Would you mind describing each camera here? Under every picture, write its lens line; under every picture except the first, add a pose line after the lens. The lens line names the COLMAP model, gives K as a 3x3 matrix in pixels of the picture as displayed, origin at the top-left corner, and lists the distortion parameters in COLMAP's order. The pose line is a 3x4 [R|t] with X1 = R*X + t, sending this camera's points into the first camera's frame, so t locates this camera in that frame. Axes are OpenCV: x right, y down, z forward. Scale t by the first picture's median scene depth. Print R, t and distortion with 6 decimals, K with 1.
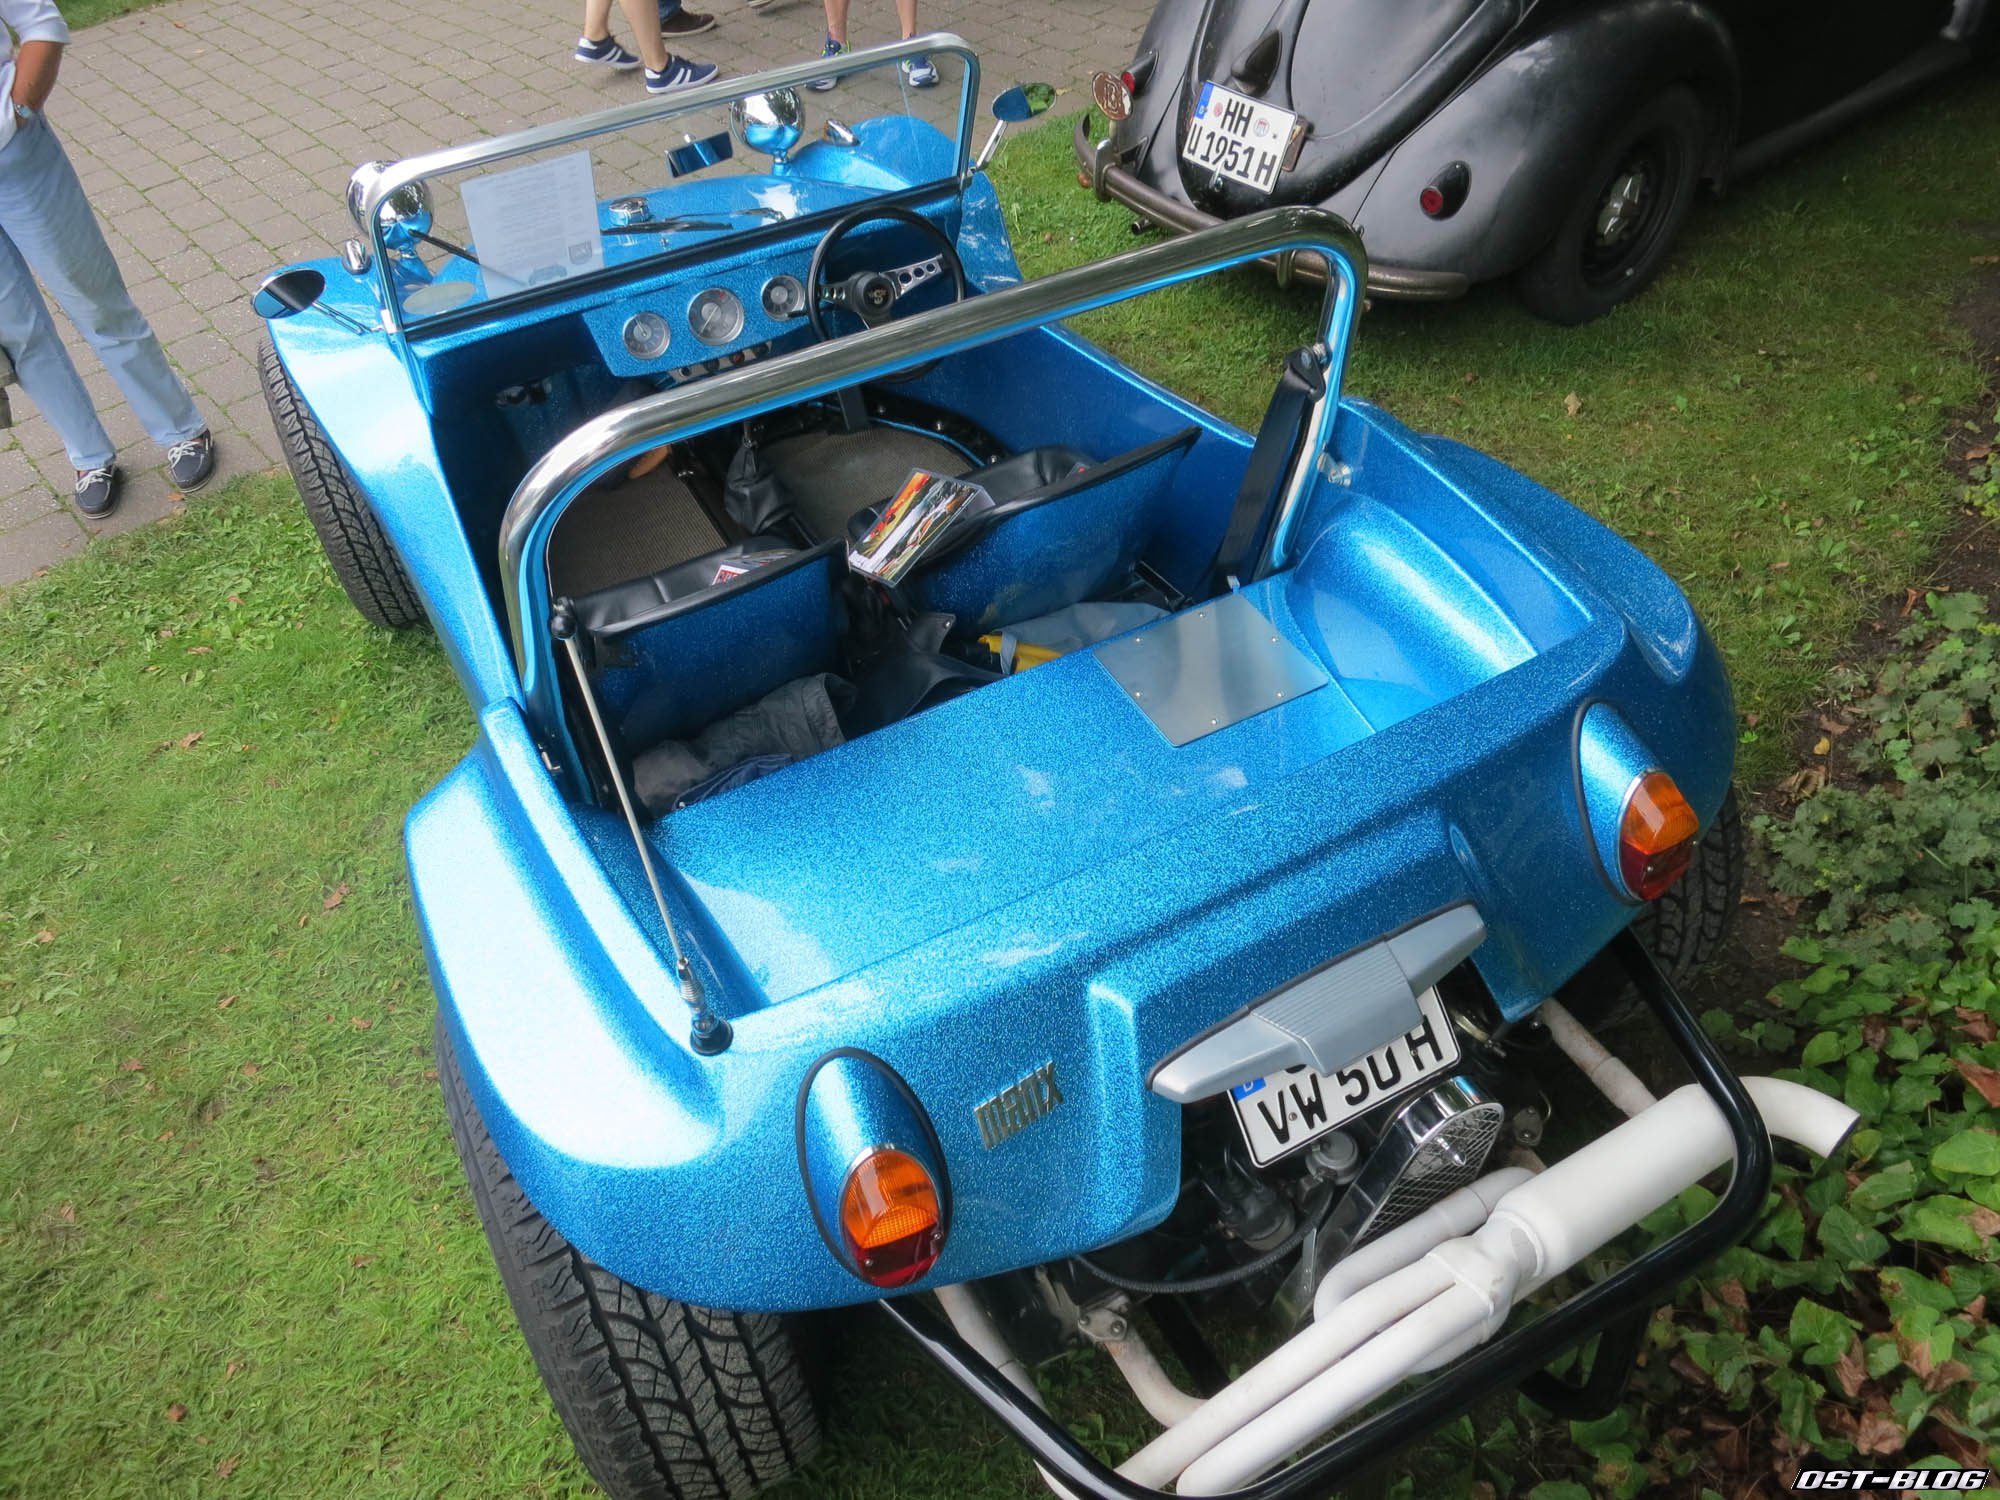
lens RADIAL K [[1429.3, 0, 999.1], [0, 1429.3, 746.3], [0, 0, 1]] dist [-0.051743, 0.023466]
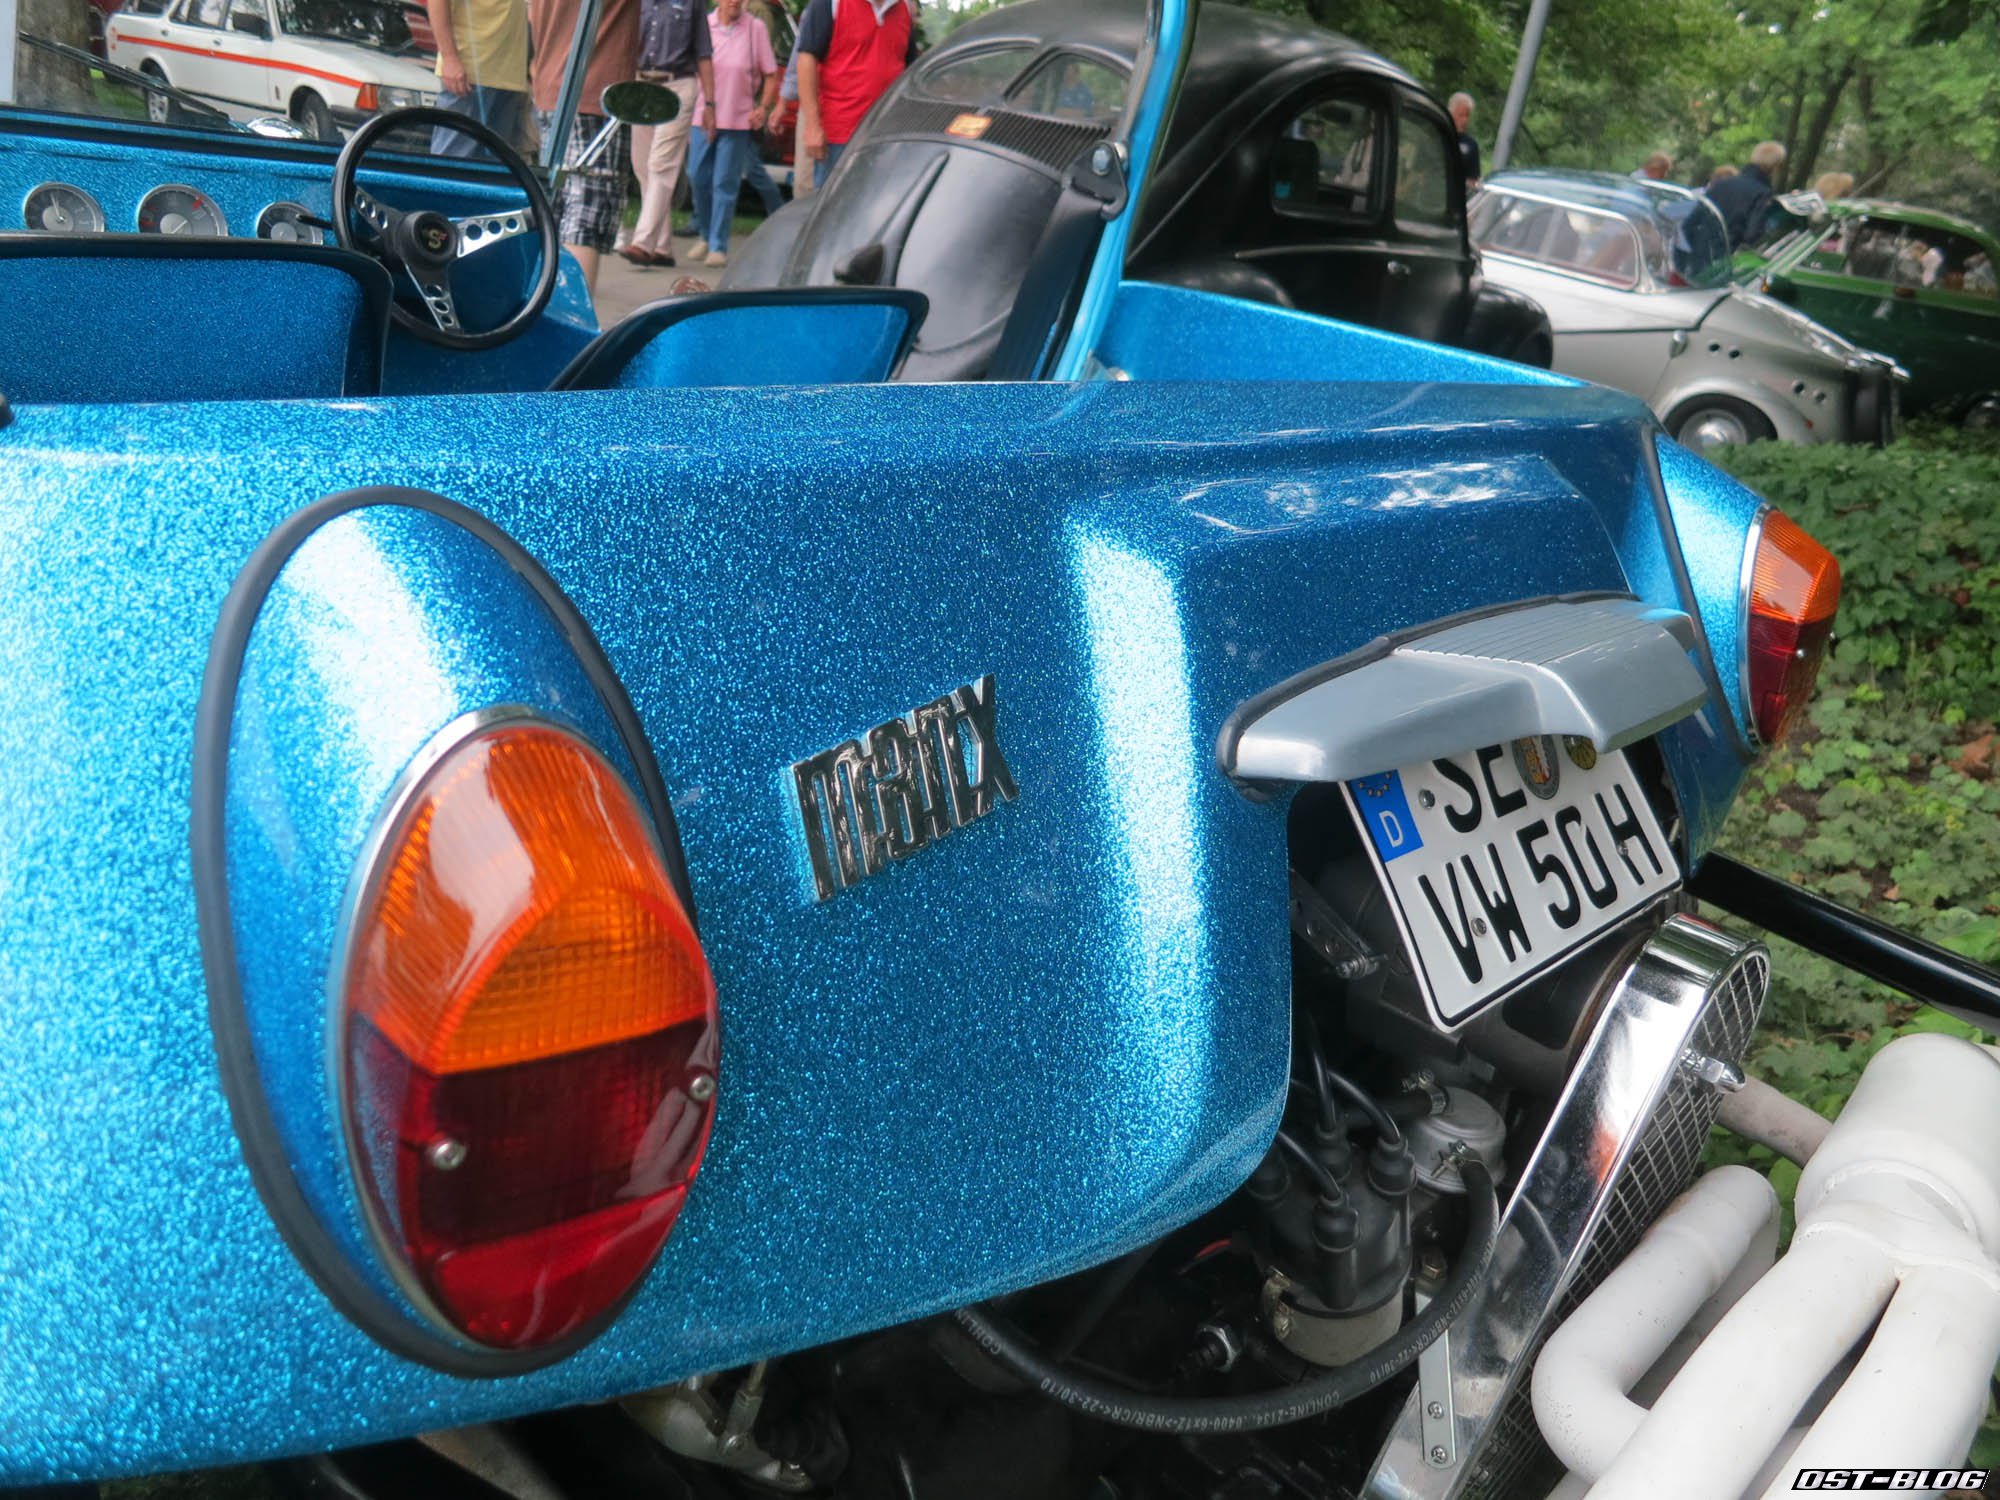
lens RADIAL K [[1429.3, 0, 999.1], [0, 1429.3, 746.3], [0, 0, 1]] dist [-0.051743, 0.023466]
pose [[0.932167, 0.085534, 0.351780, -0.084530], [0.048130, 0.933785, -0.354582, 0.351149], [-0.358816, 0.347460, 0.866327, 0.651776]]
